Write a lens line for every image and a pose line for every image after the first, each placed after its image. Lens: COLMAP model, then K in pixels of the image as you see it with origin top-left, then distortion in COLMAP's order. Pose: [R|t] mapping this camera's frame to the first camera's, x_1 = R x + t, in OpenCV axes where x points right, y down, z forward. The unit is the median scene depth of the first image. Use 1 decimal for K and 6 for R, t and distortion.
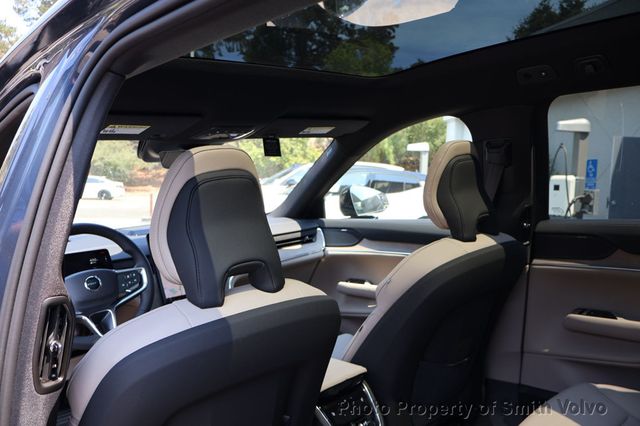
lens RADIAL K [[533.8, 0, 321.0], [0, 533.8, 213.7], [0, 0, 1]] dist [0.001336, -0.006990]
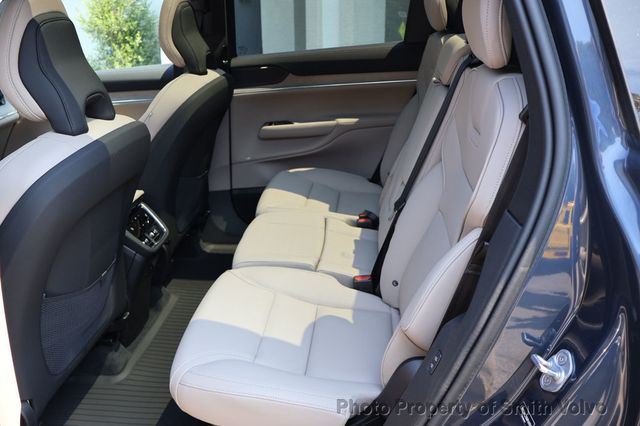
lens RADIAL K [[533.8, 0, 318.7], [0, 533.8, 213.7], [0, 0, 1]] dist [0.001336, -0.006990]
pose [[0.750829, -0.244629, 0.613525, -0.336605], [0.085030, 0.956954, 0.277504, 0.035672], [-0.655001, -0.156190, 0.739310, -0.143899]]
